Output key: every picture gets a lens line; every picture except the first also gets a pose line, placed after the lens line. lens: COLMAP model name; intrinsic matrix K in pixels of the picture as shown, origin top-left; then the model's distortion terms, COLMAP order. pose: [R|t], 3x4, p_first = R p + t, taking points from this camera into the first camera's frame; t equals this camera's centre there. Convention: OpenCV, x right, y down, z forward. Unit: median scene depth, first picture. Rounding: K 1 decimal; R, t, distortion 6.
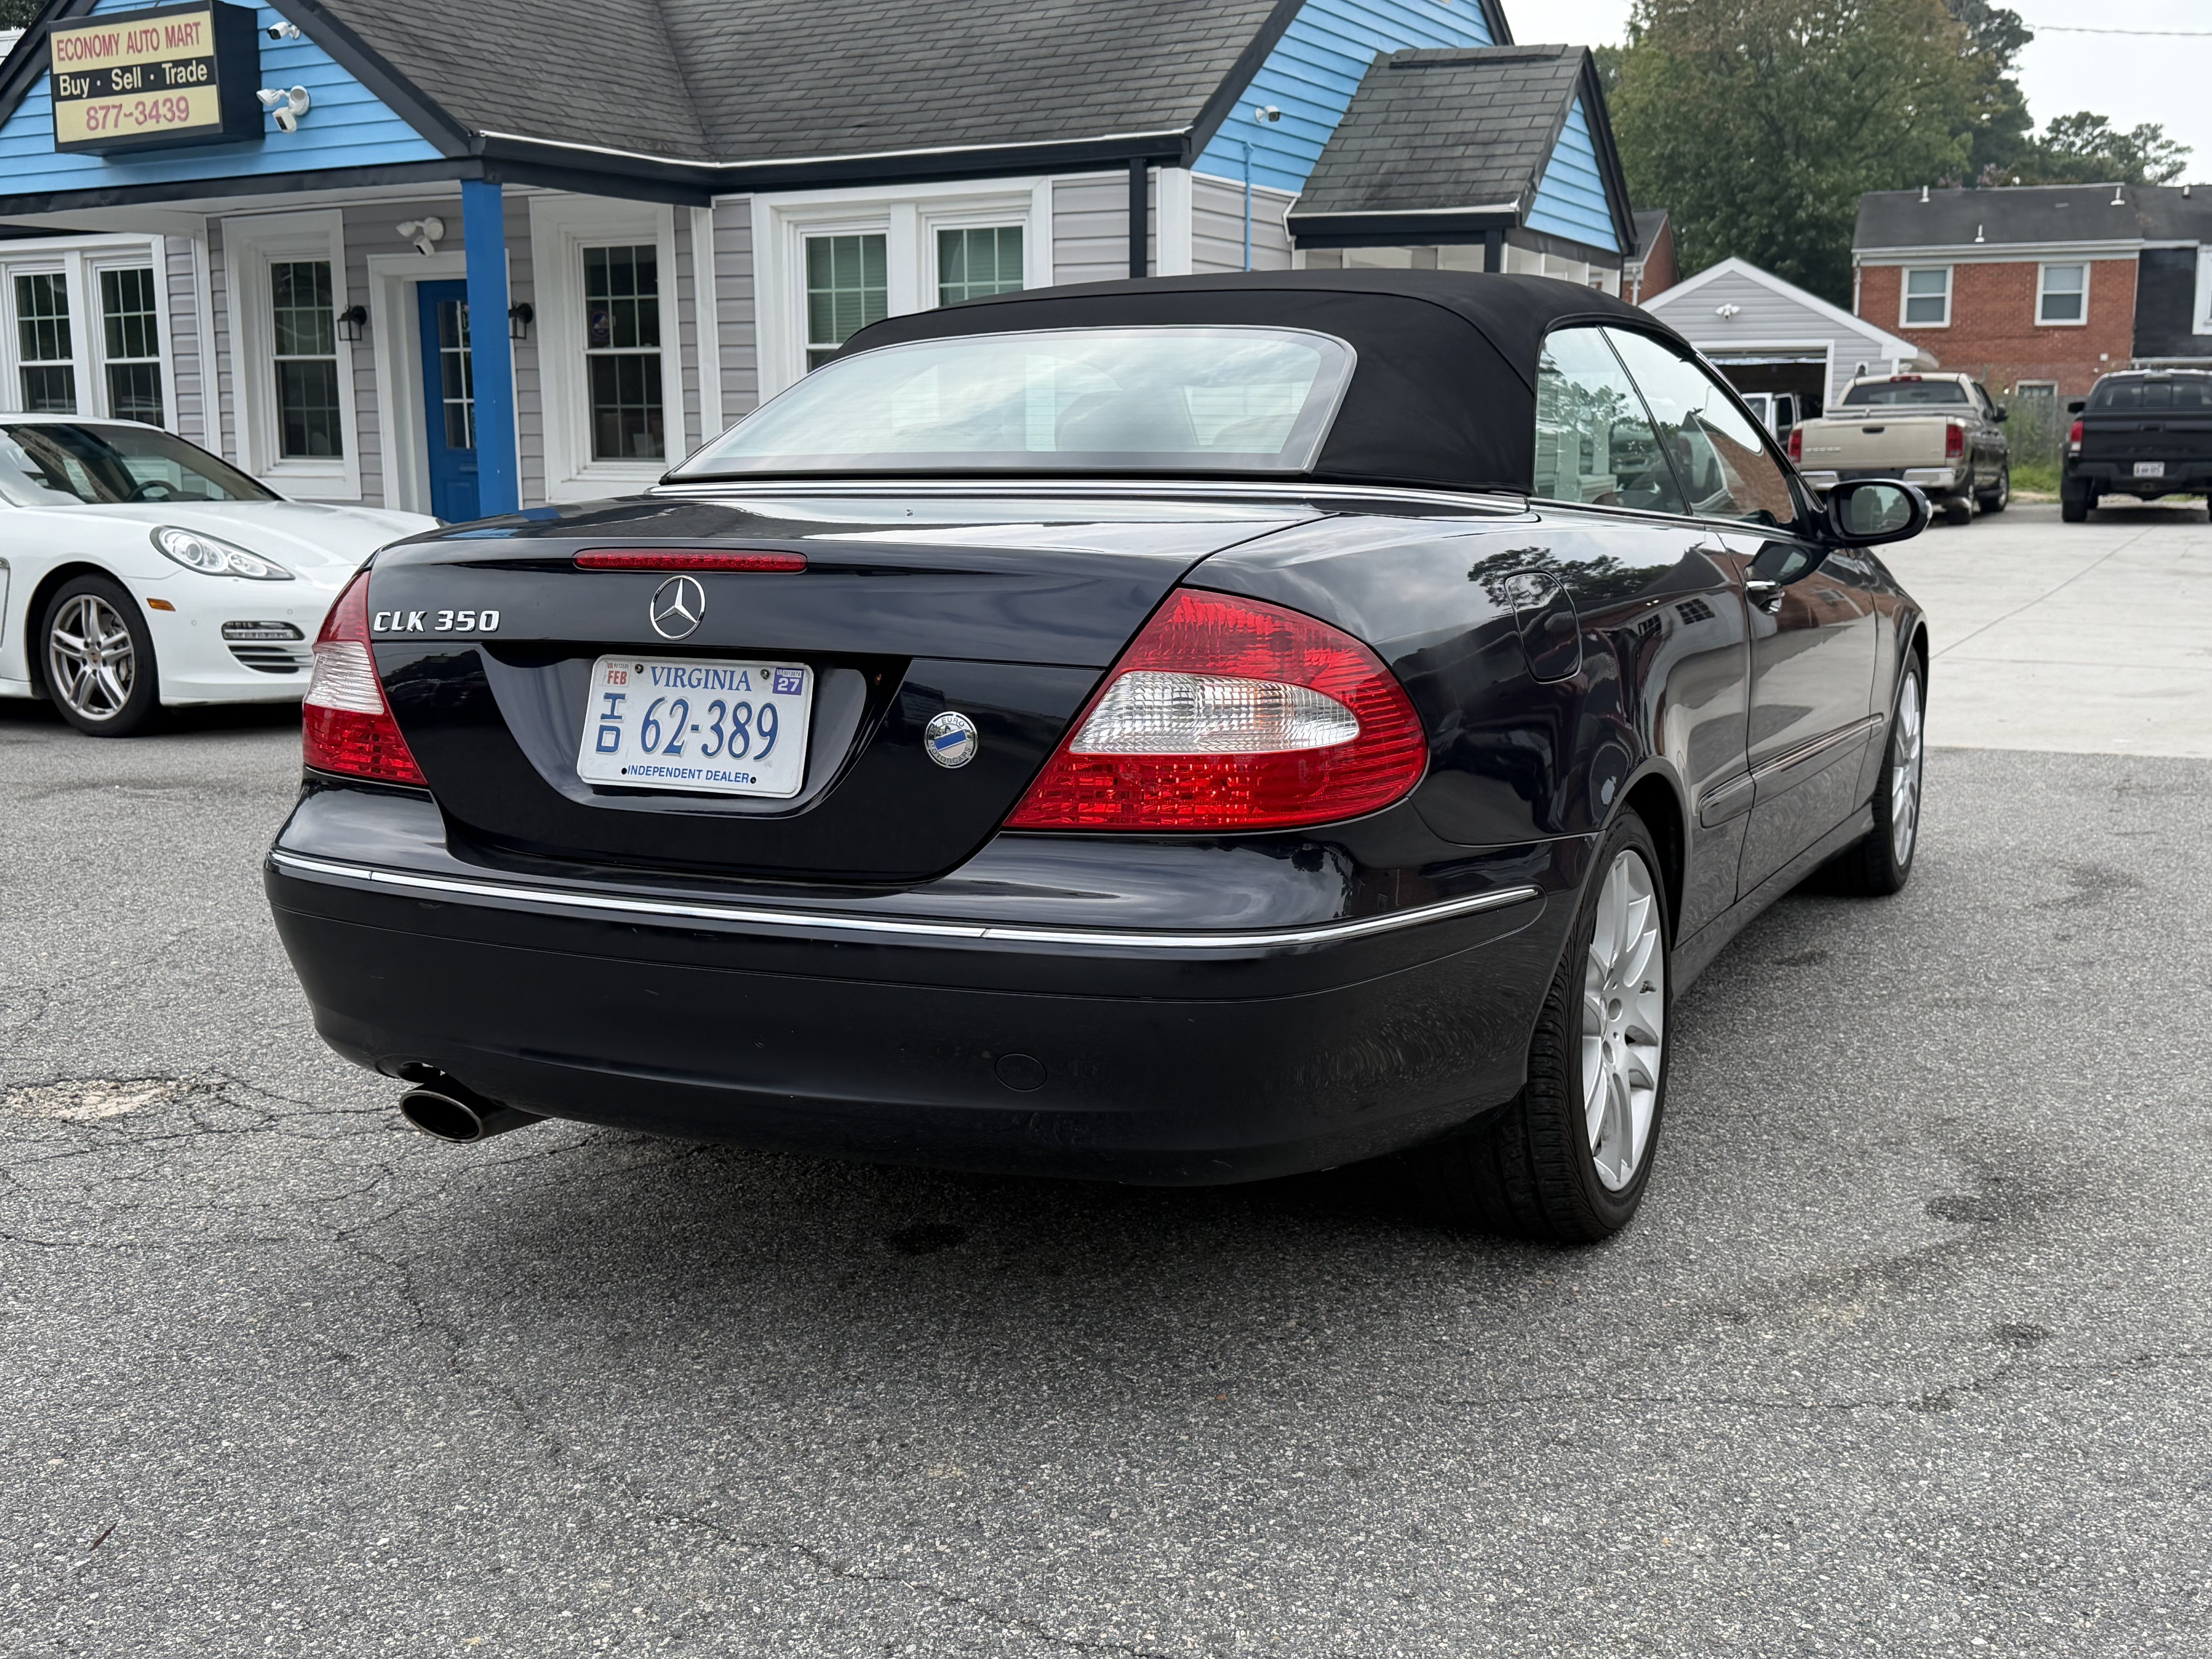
lens RADIAL K [[2286.9, 0, 1108.7], [0, 2286.9, 845.9], [0, 0, 1]] dist [0.212810, -0.485804]
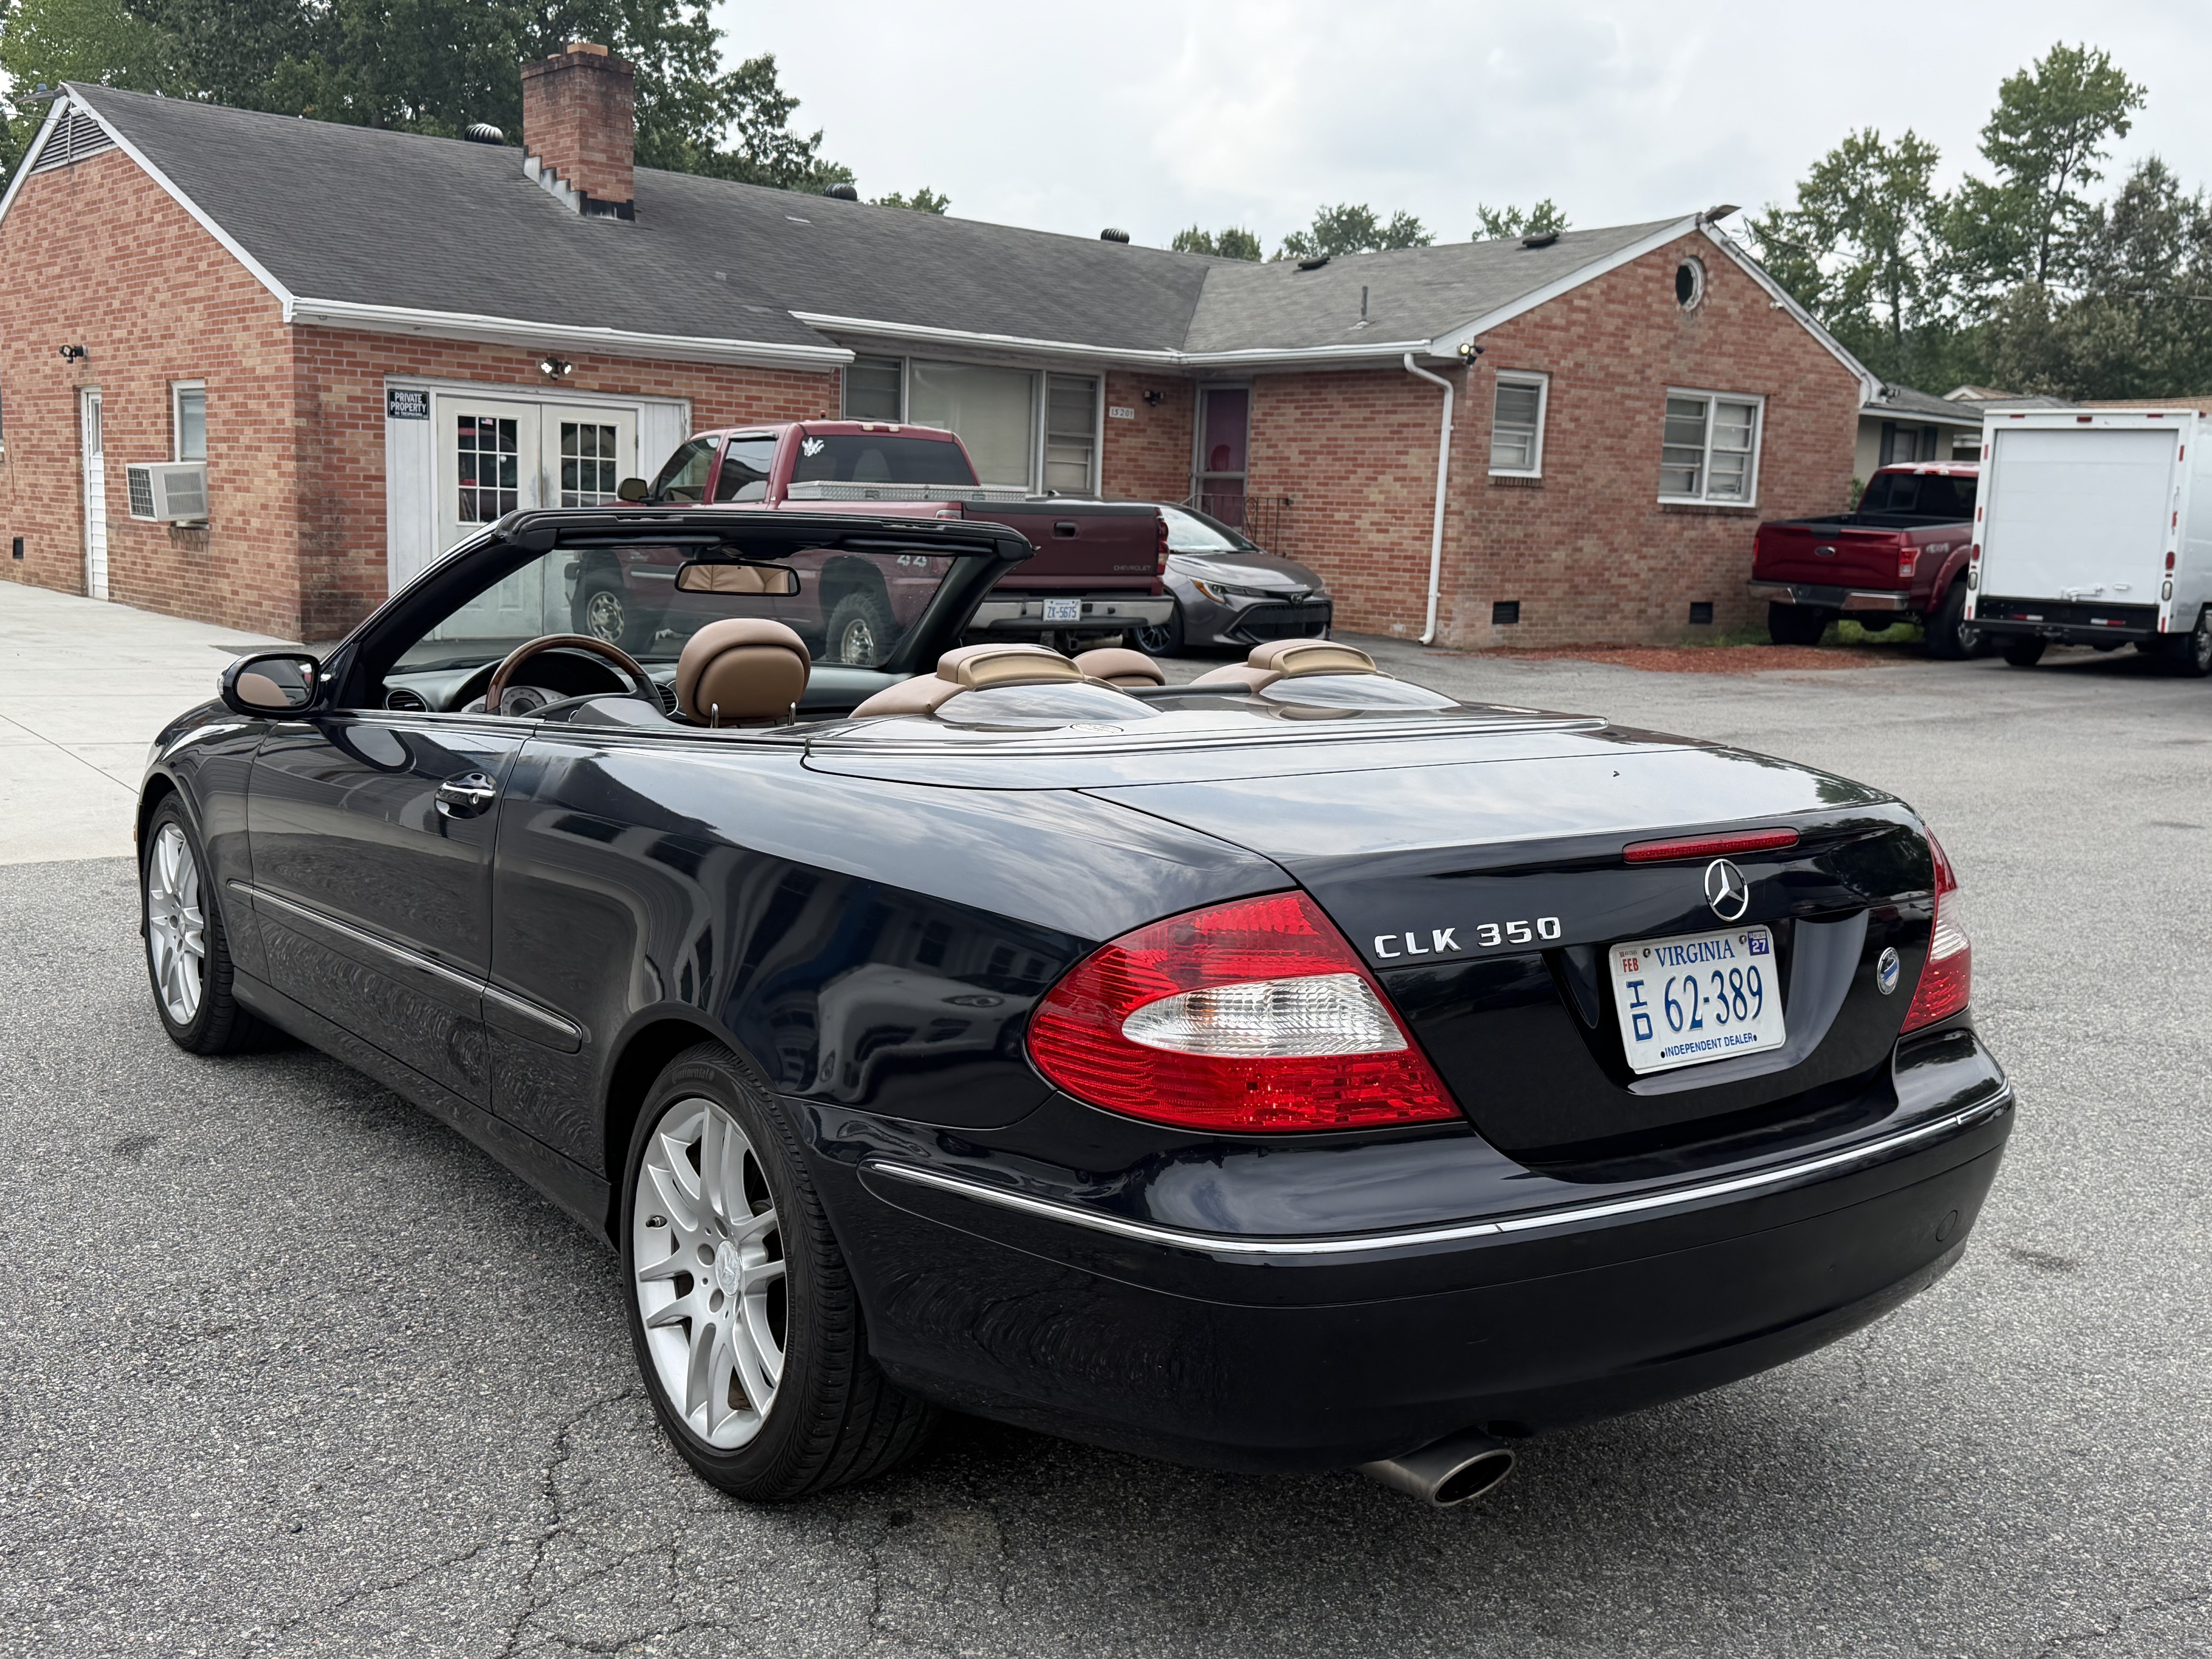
lens RADIAL K [[2286.9, 0, 1108.7], [0, 2286.9, 845.9], [0, 0, 1]] dist [0.212810, -0.485804]
pose [[0.449052, -0.117208, 0.885785, -0.299932], [0.114014, 0.990771, 0.073300, -0.055937], [-0.886201, 0.068076, 0.458272, 0.183001]]
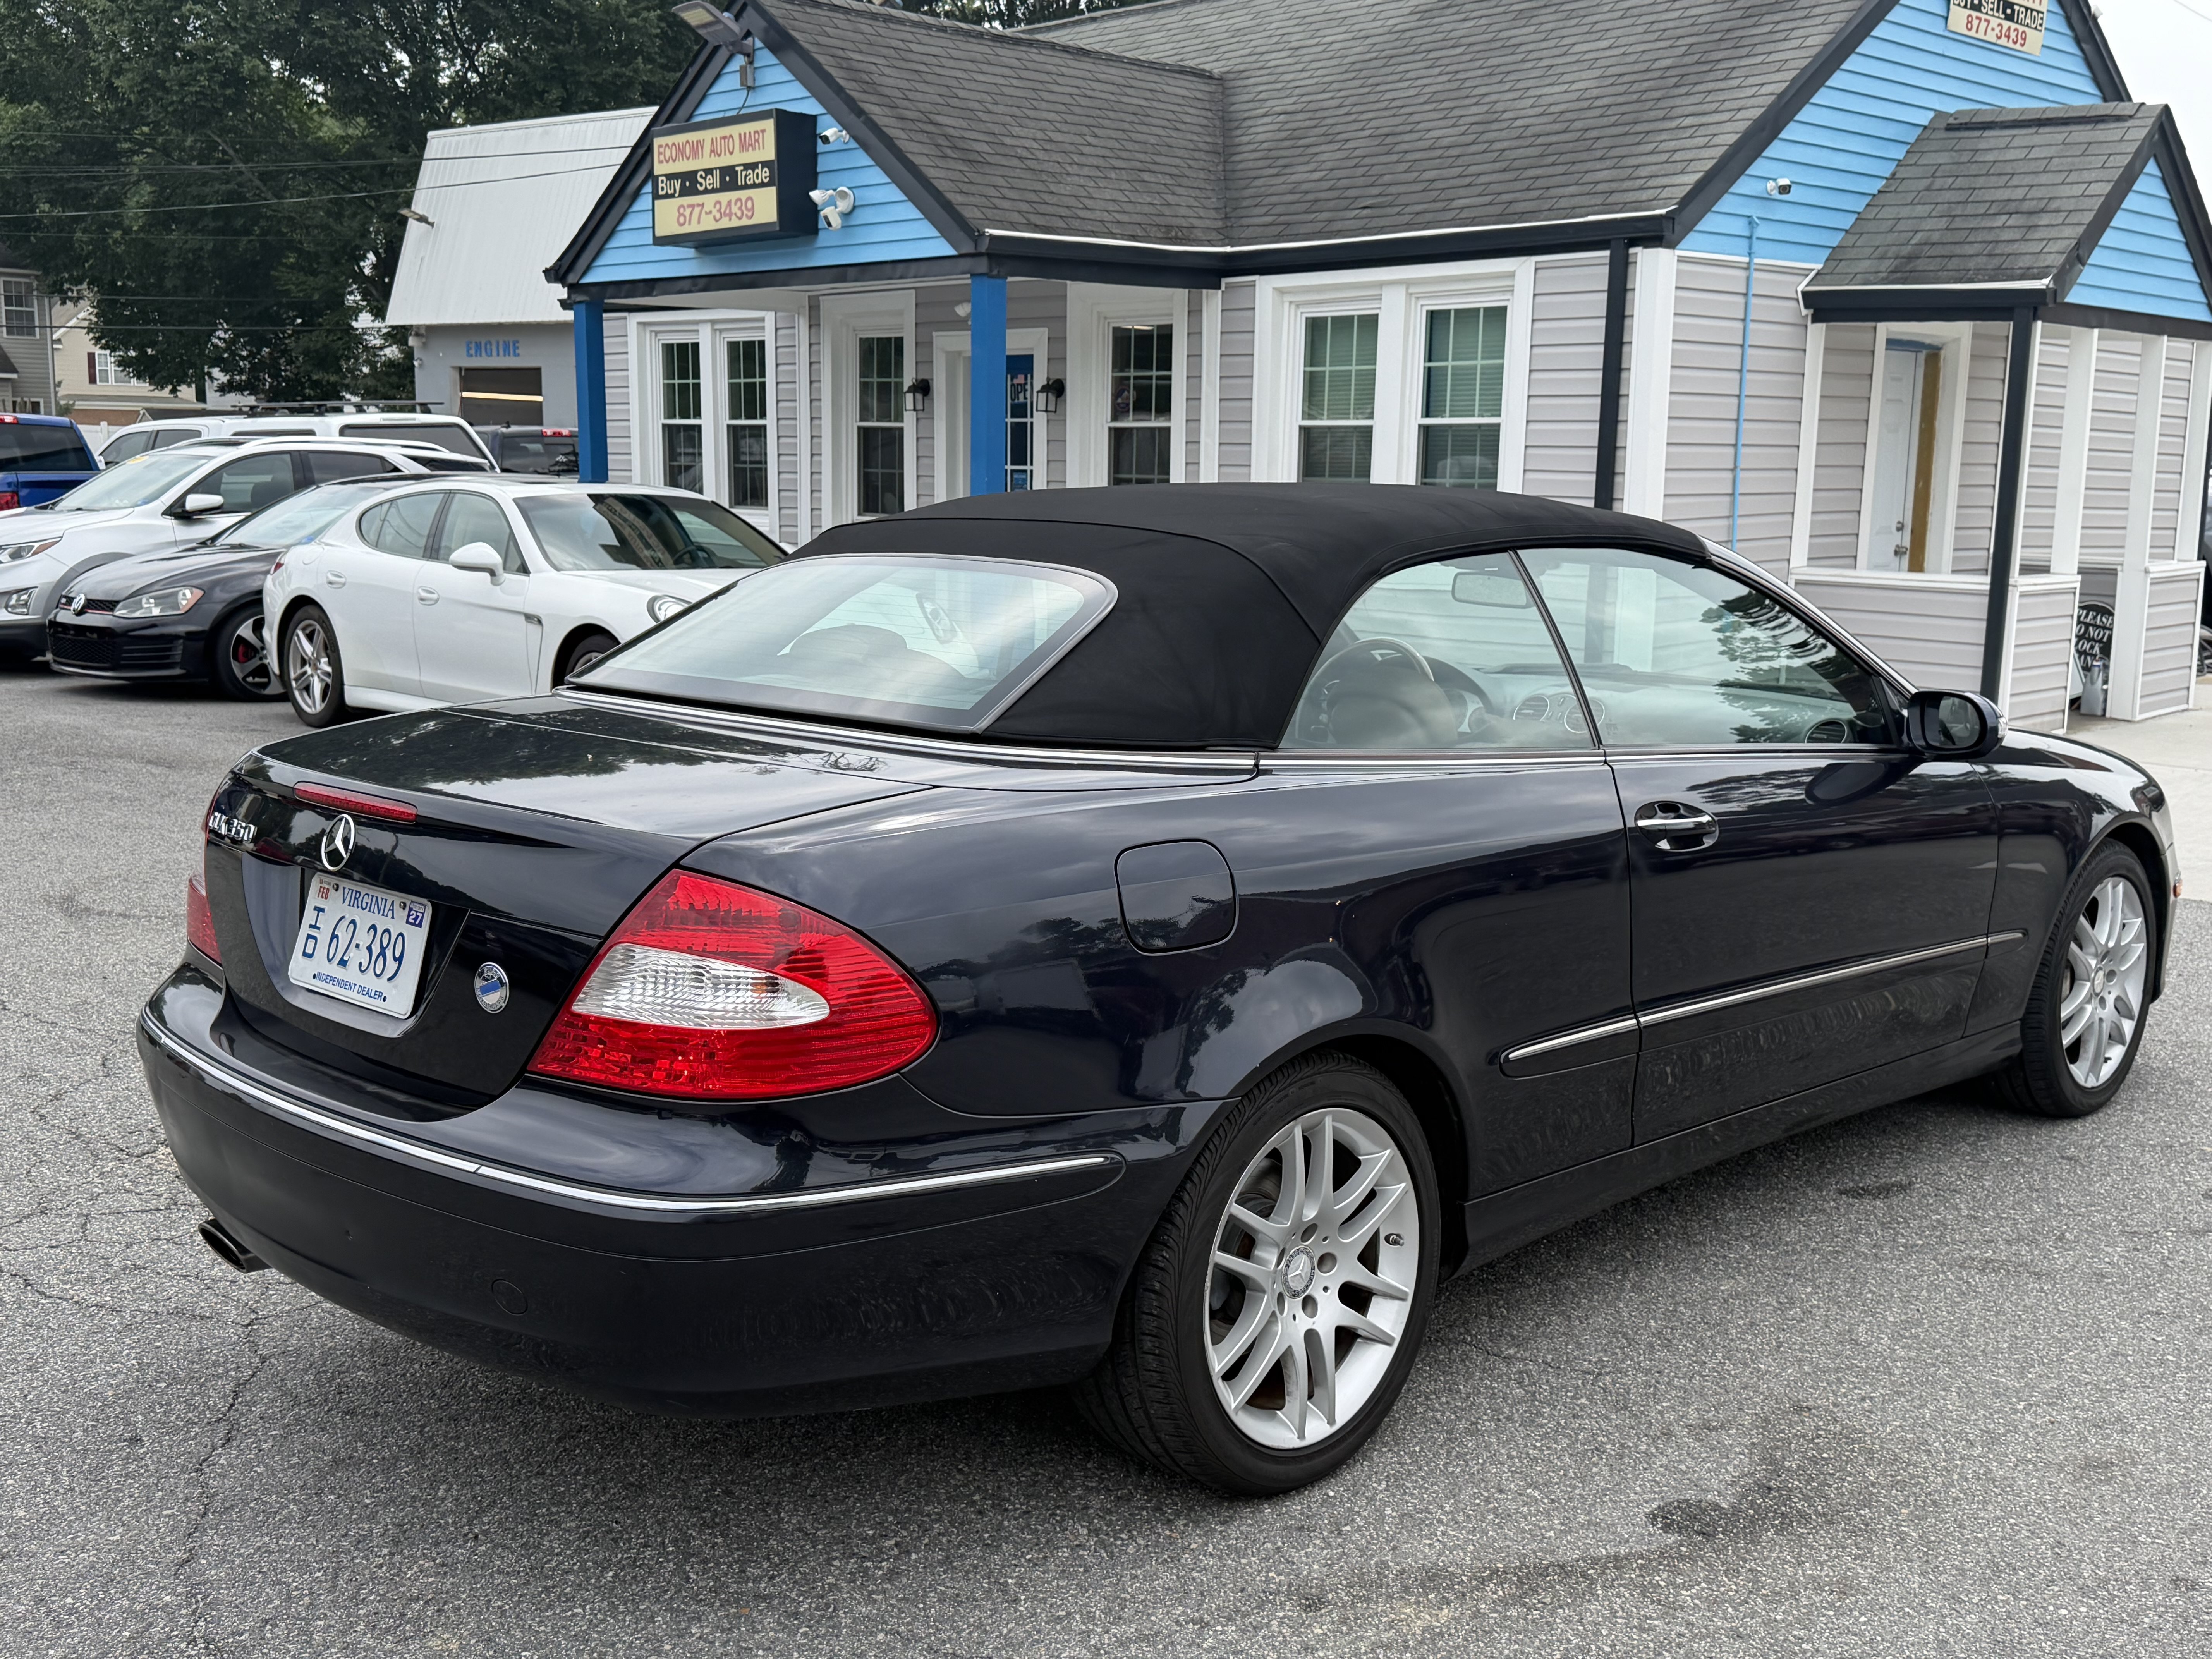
lens RADIAL K [[2286.9, 0, 1108.7], [0, 2286.9, 845.9], [0, 0, 1]] dist [0.212810, -0.485804]
pose [[0.949222, 0.071068, -0.306475, 0.126654], [-0.072298, 0.997356, 0.007351, -0.033027], [0.306187, 0.015179, 0.951850, 0.004914]]
